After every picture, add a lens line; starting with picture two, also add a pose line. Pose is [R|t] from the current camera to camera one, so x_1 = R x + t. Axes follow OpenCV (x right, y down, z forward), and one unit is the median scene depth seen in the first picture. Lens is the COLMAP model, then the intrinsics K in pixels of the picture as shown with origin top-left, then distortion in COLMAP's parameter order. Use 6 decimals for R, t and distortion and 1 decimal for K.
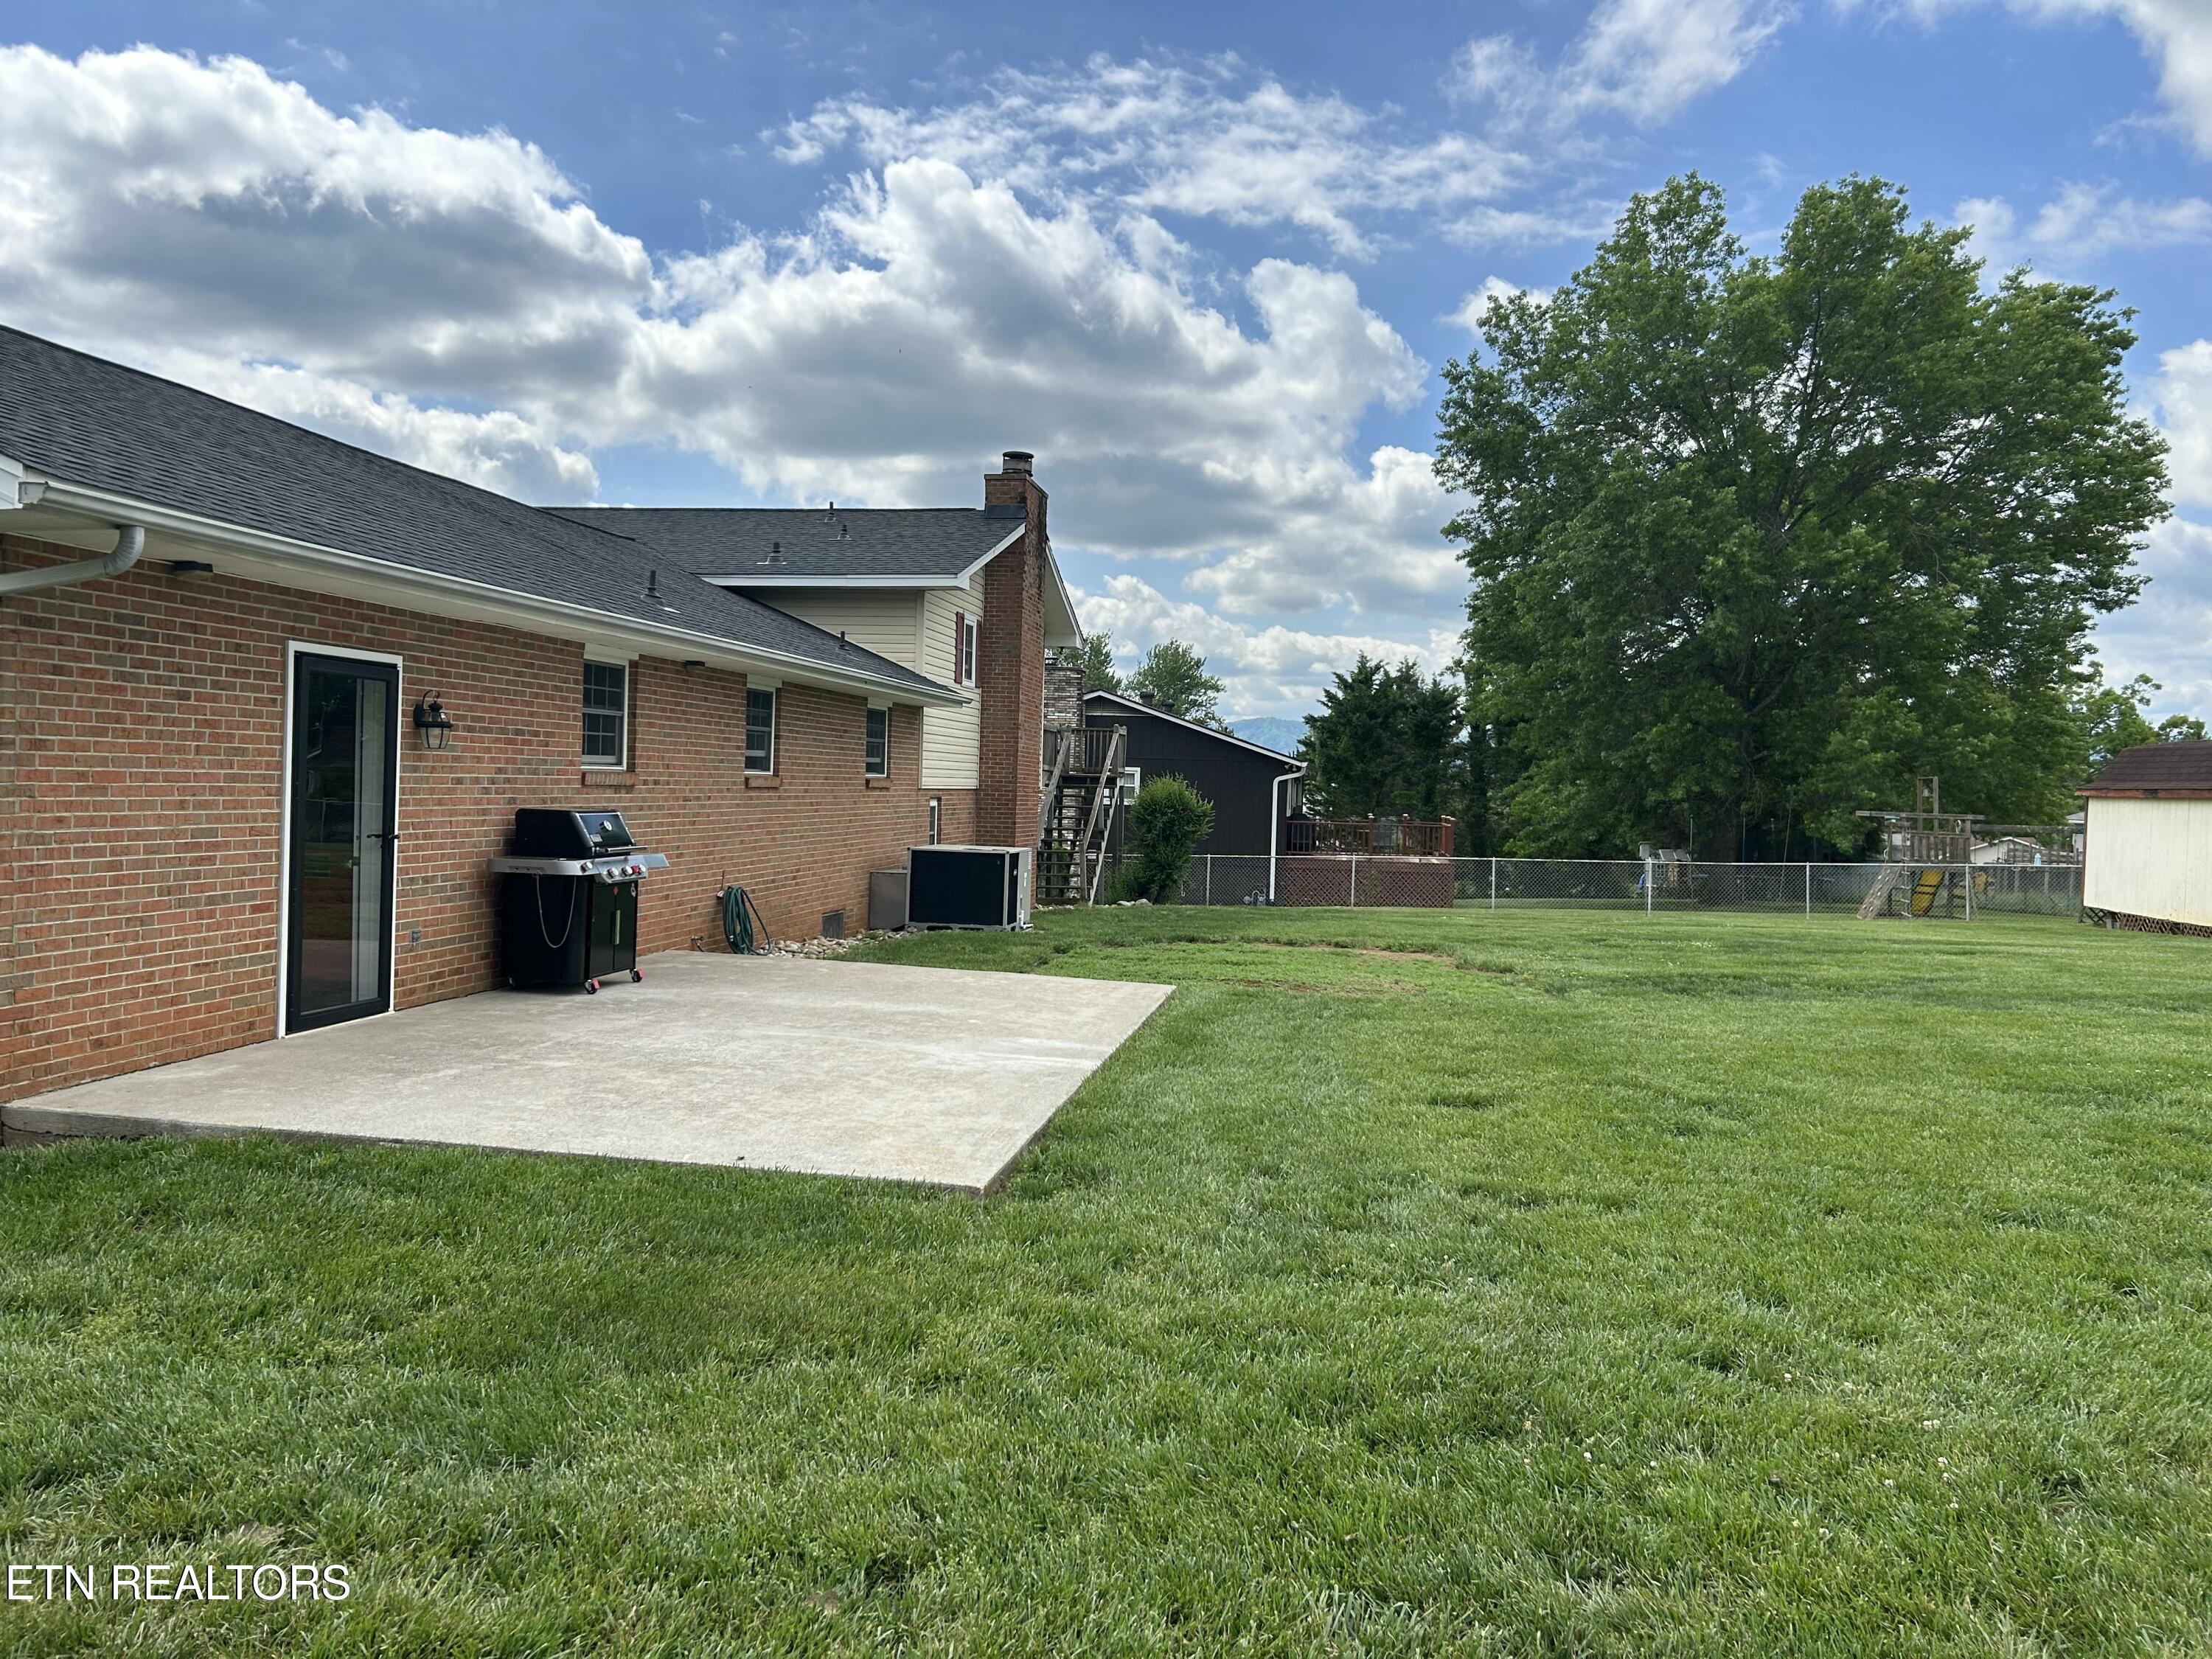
lens RADIAL K [[1657.7, 0, 1115.4], [0, 1657.7, 834.0], [0, 0, 1]] dist [0.049993, -0.053283]
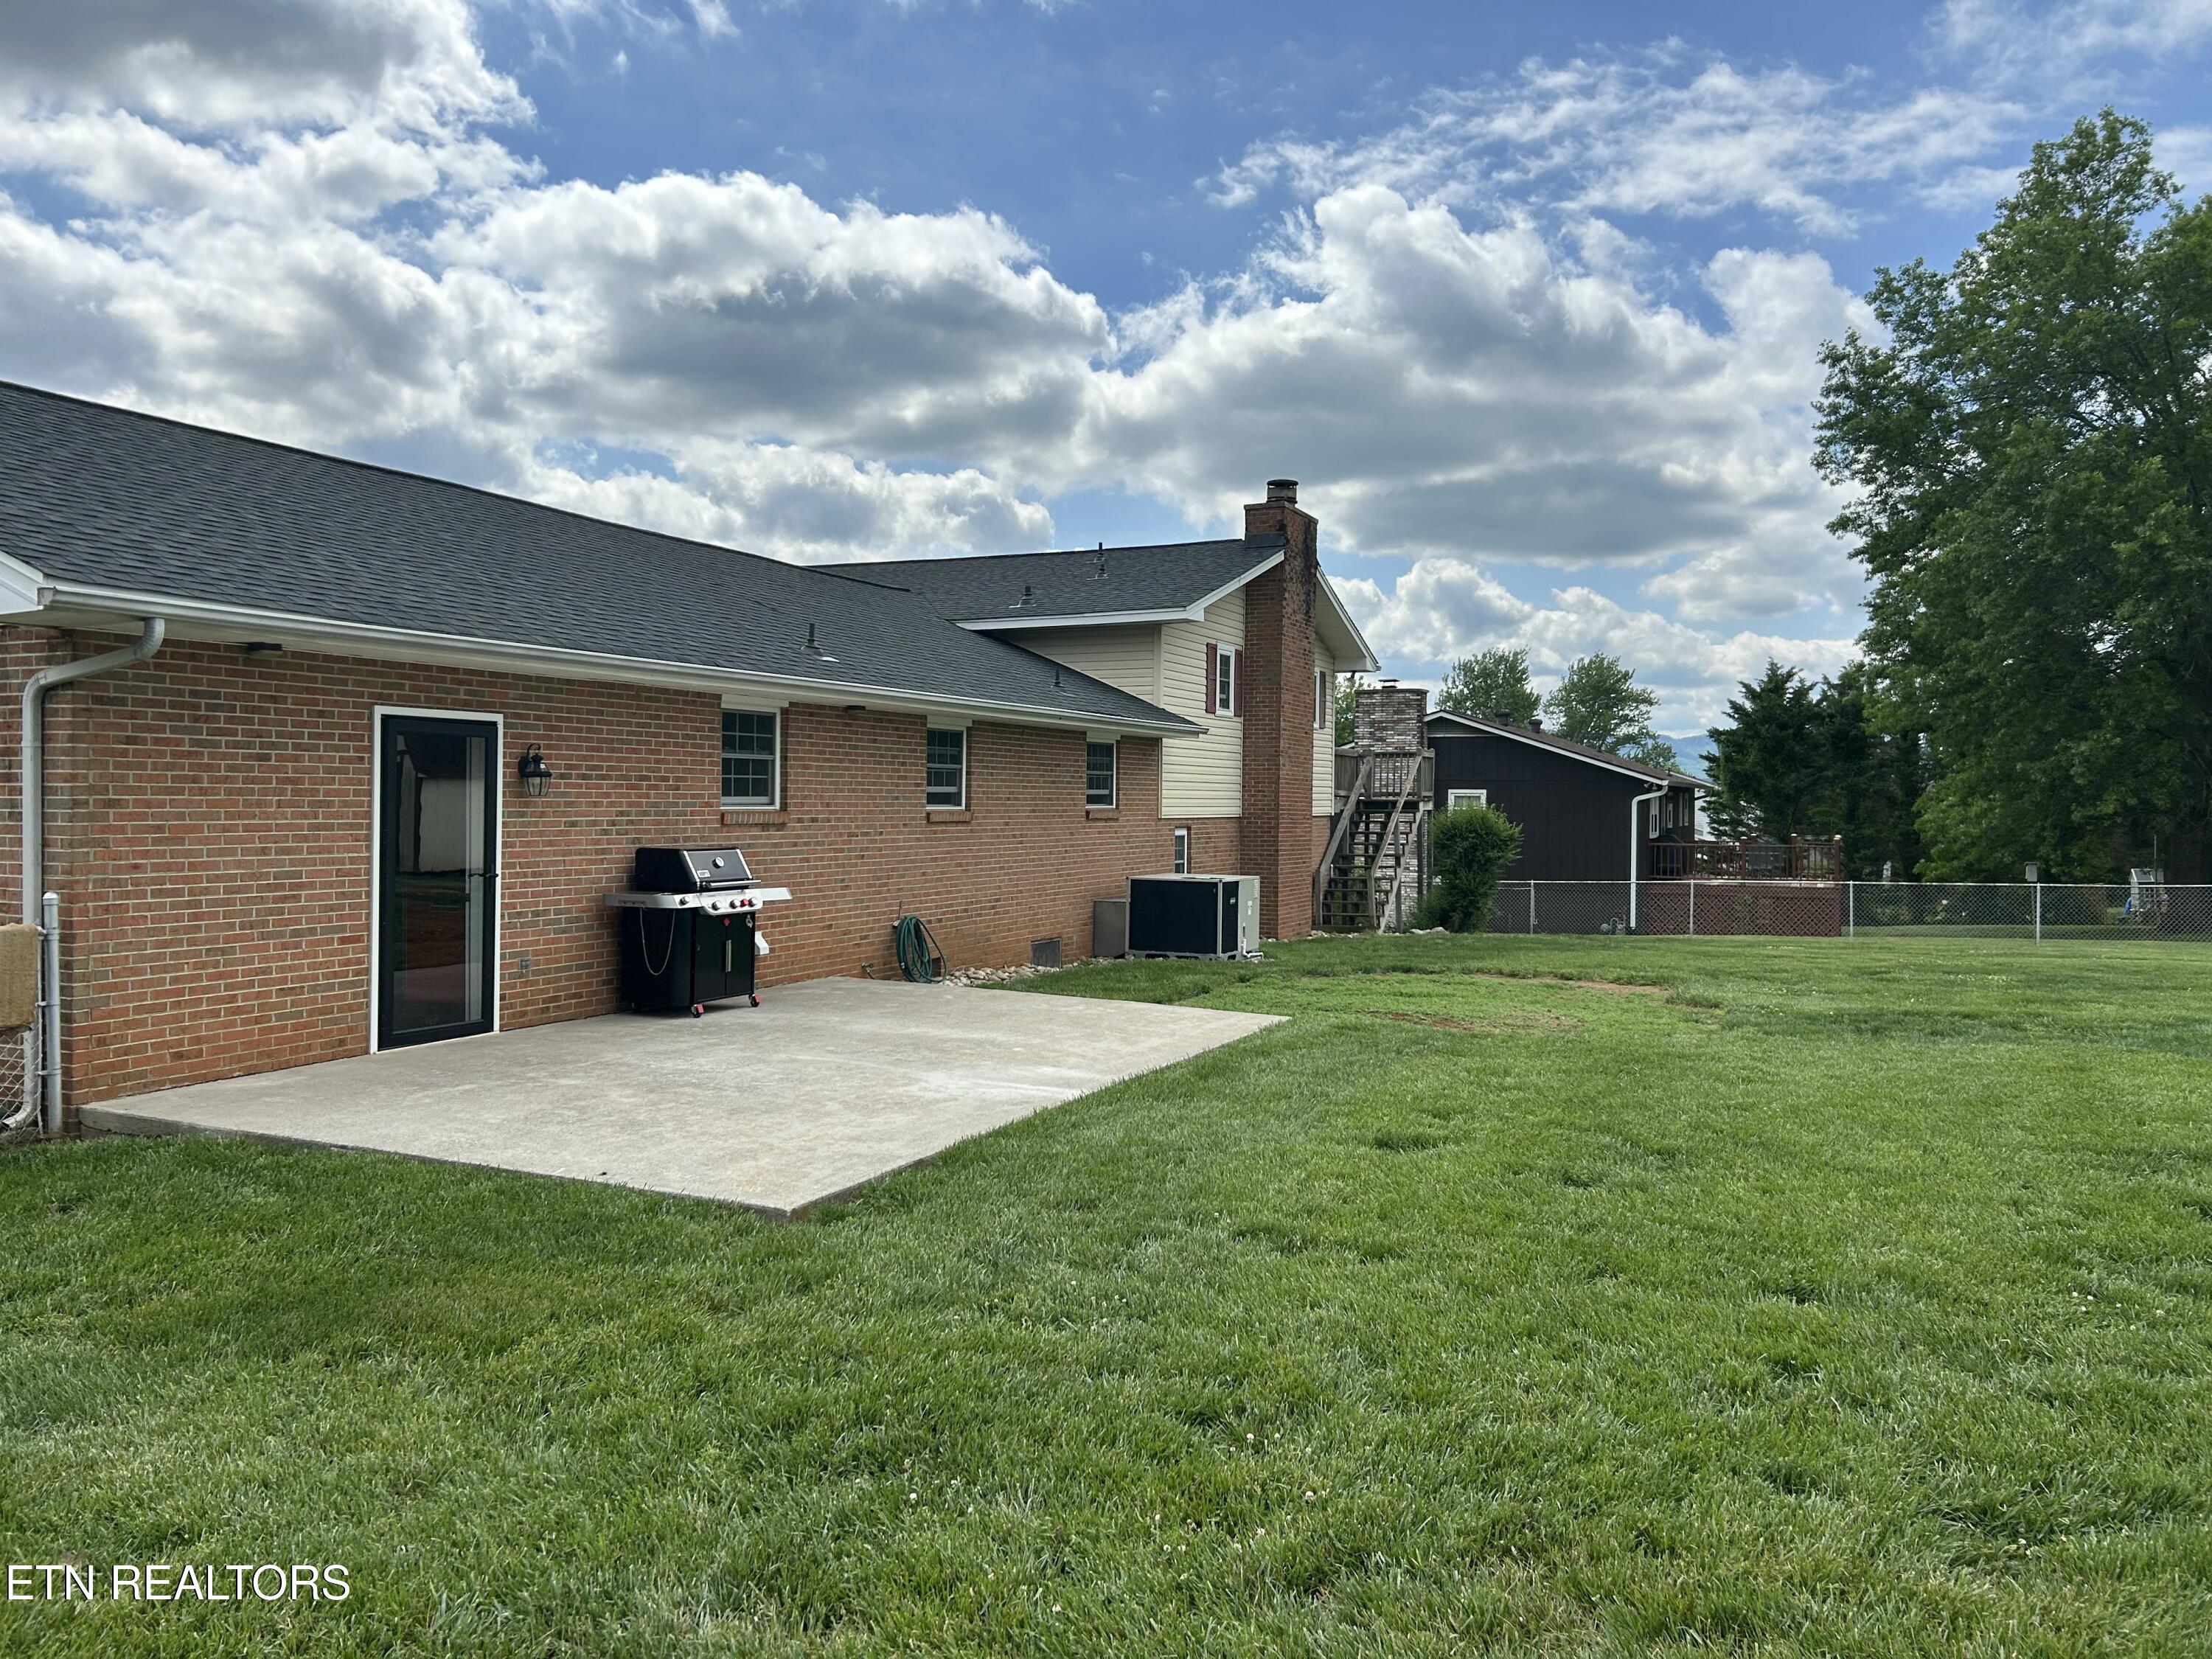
lens RADIAL K [[1657.7, 0, 1113.7], [0, 1657.7, 822.7], [0, 0, 1]] dist [0.049993, -0.053283]
pose [[0.965620, -0.017859, -0.259343, 0.130897], [0.012051, 0.999640, -0.023970, -0.000902], [0.259678, 0.020020, 0.965488, 0.012685]]
